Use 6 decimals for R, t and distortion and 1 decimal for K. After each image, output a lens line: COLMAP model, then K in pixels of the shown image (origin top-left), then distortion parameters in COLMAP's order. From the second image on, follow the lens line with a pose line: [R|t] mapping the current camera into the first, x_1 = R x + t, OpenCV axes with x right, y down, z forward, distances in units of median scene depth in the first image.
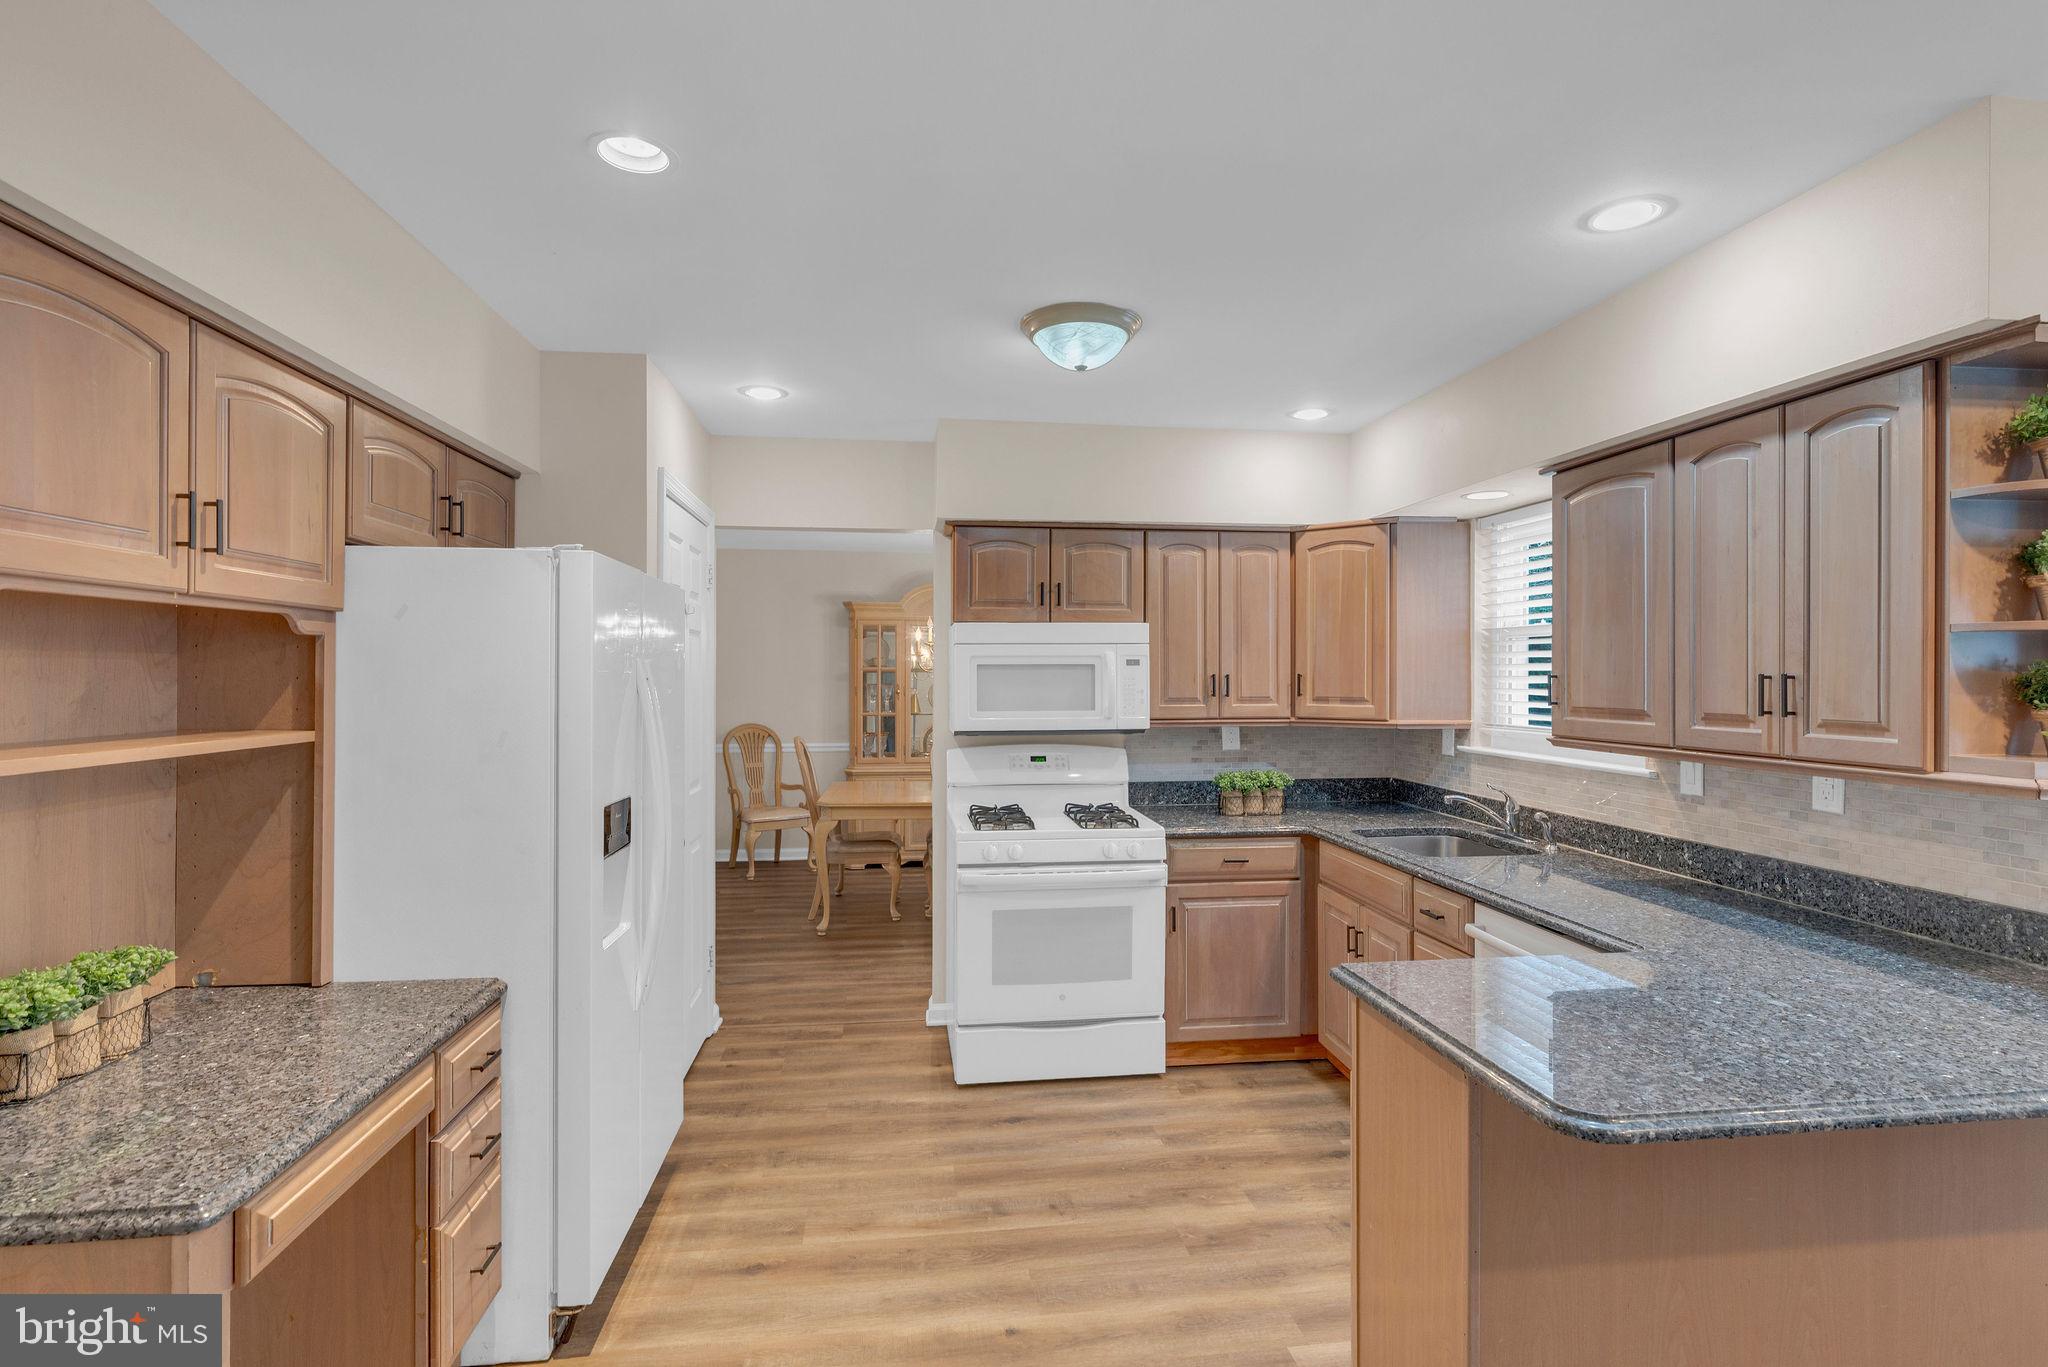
lens RADIAL K [[994.9, 0, 1041.7], [0, 994.9, 675.0], [0, 0, 1]] dist [0.003689, 0.003219]
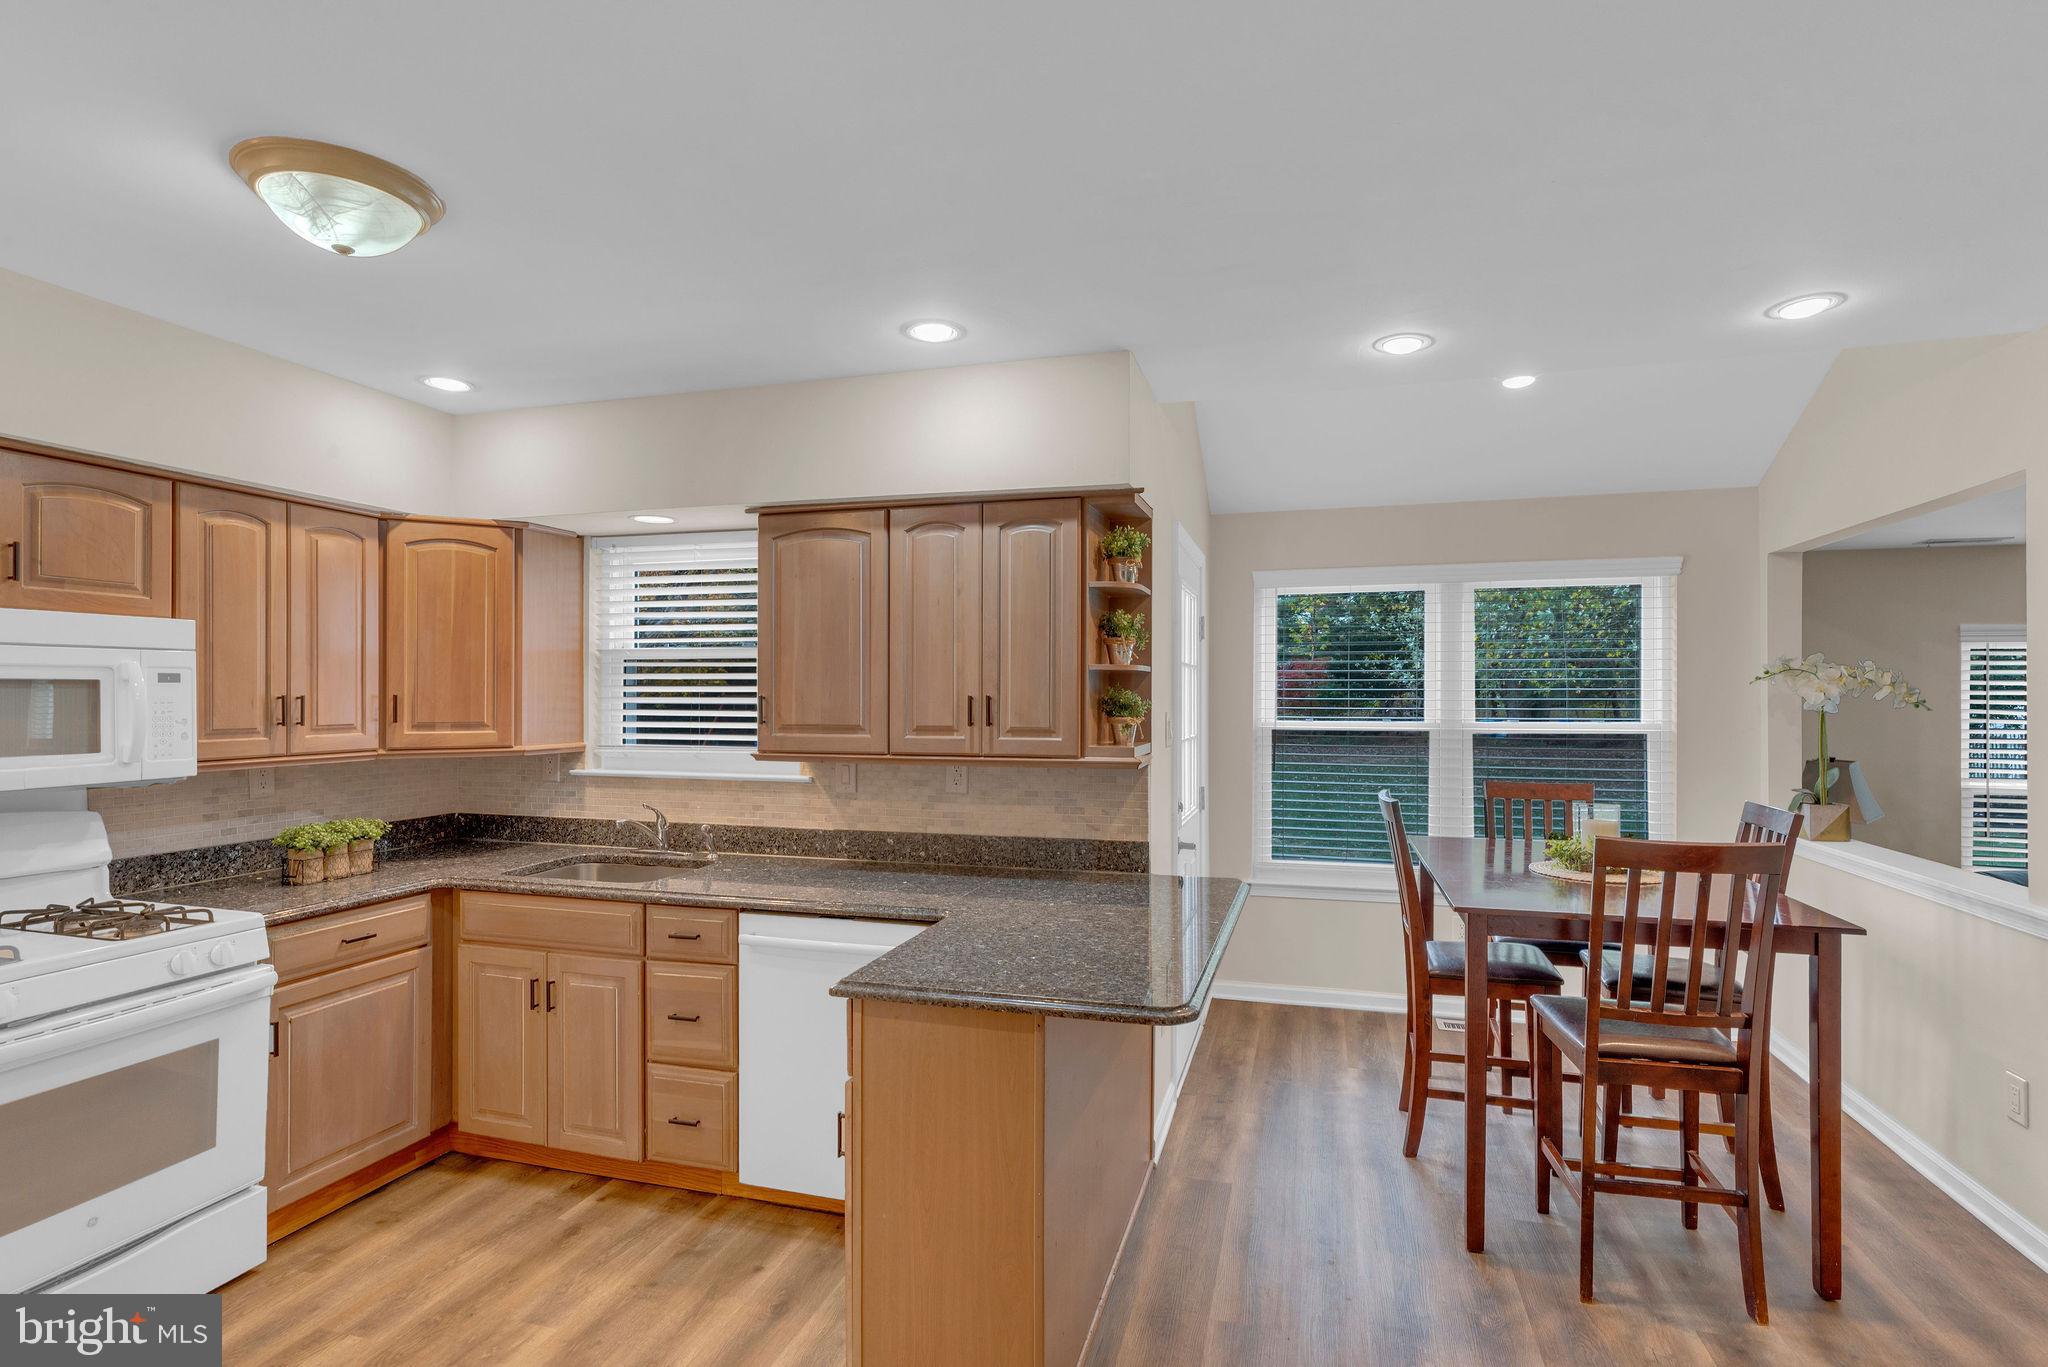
lens RADIAL K [[994.9, 0, 1023.7], [0, 994.9, 695.0], [0, 0, 1]] dist [0.003689, 0.003219]
pose [[0.419003, 0.000669, 0.907985, -0.294867], [0.000086, 1.000000, -0.000776, -0.000525], [-0.907985, 0.000403, 0.419003, 0.215929]]
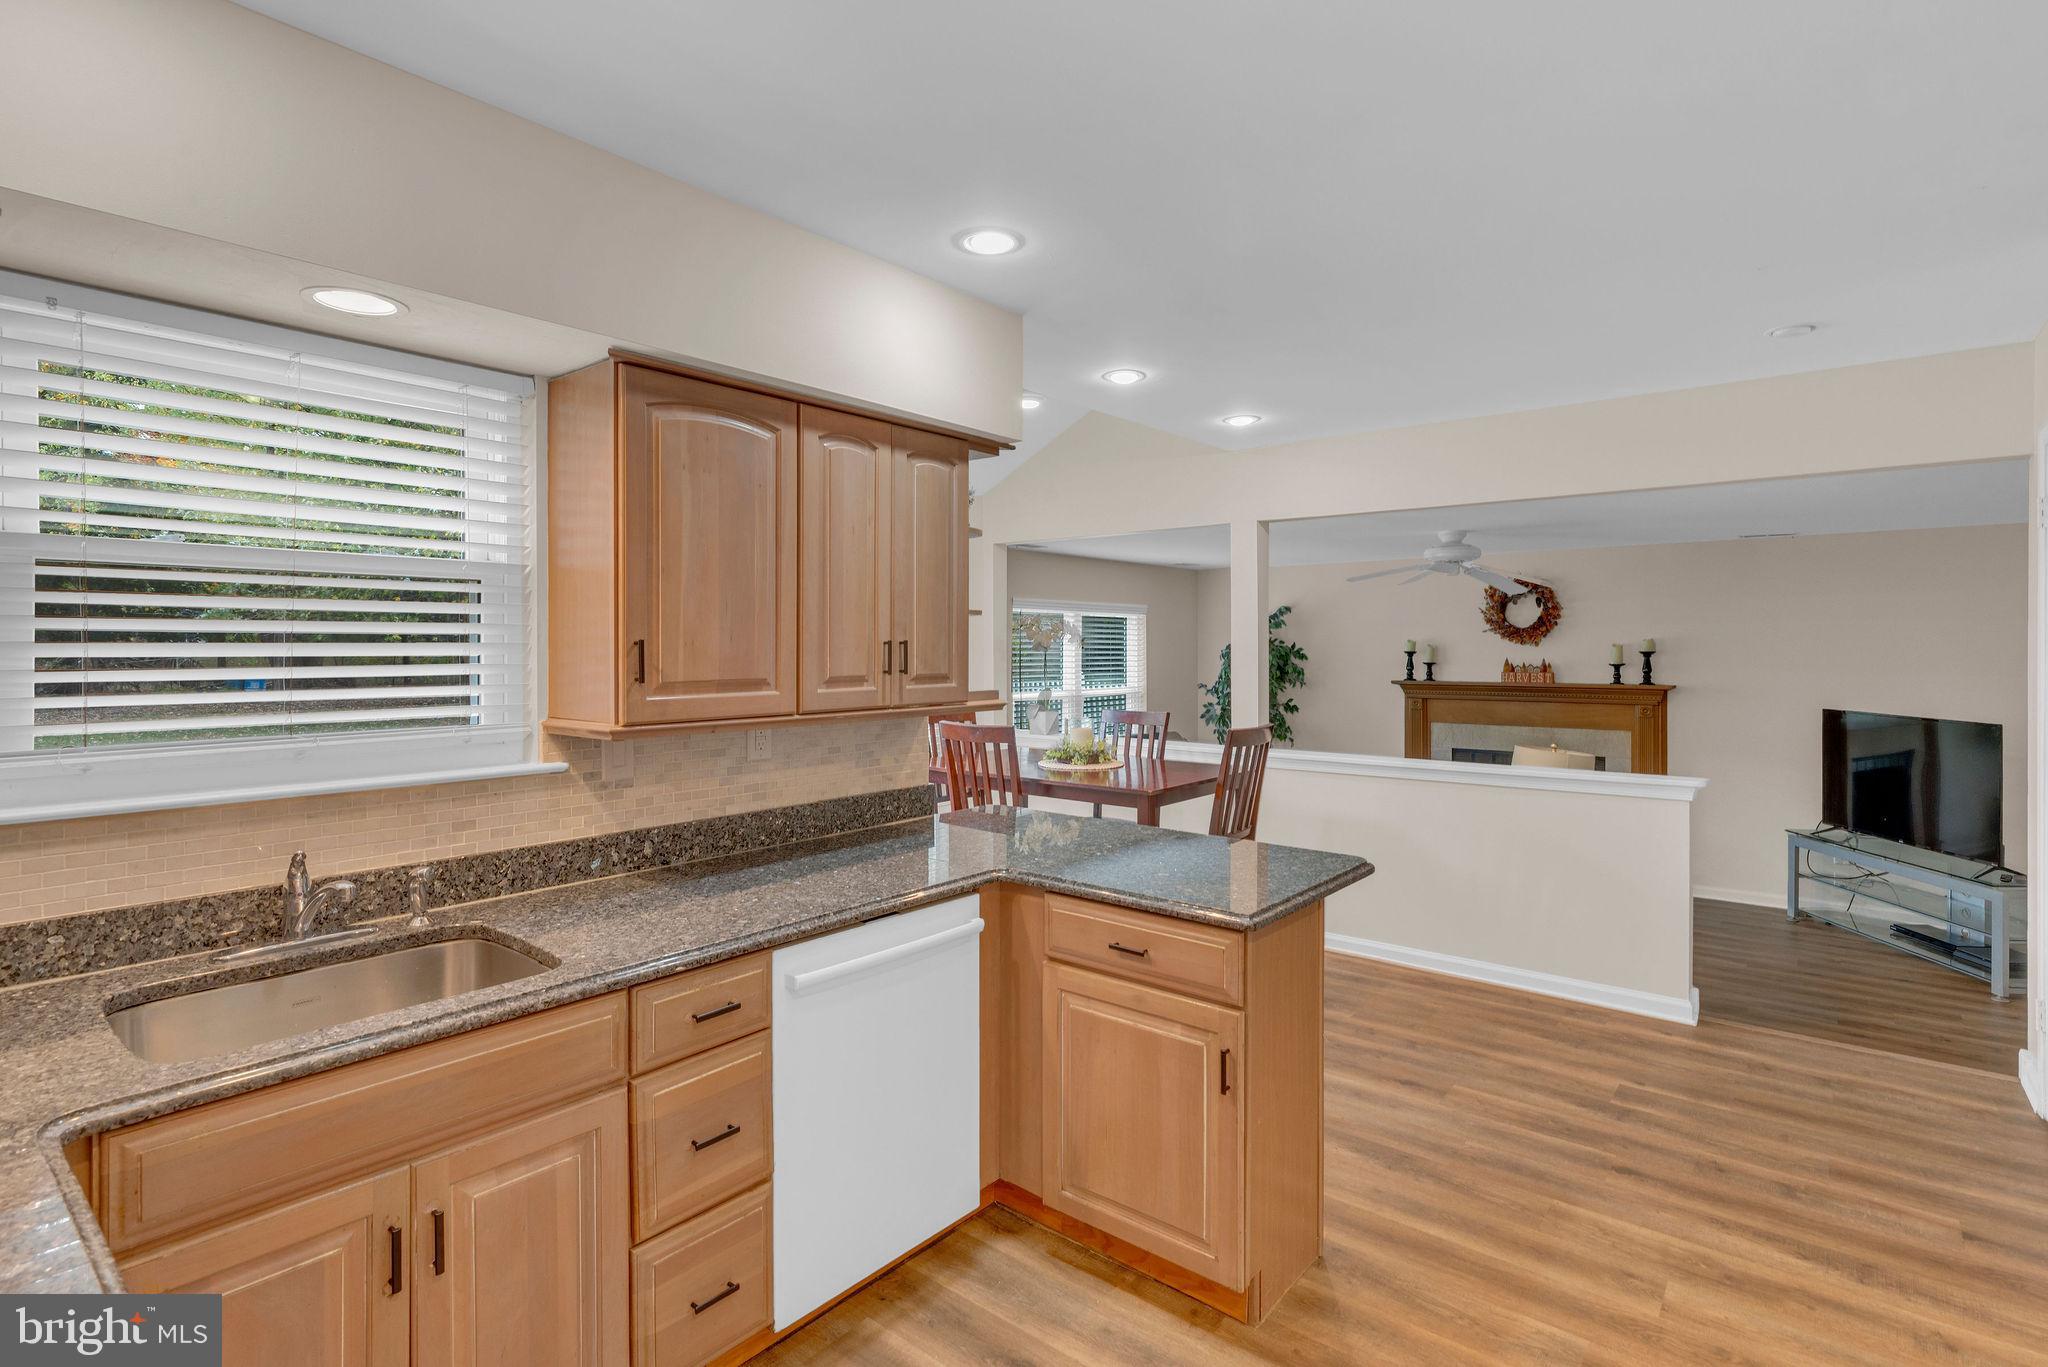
lens RADIAL K [[994.9, 0, 1010.2], [0, 994.9, 656.5], [0, 0, 1]] dist [0.003689, 0.003219]
pose [[-0.658491, -0.012523, 0.752485, -0.171983], [-0.000268, 0.999865, 0.016405, -0.000713], [-0.752589, 0.010601, -0.658405, 1.014067]]
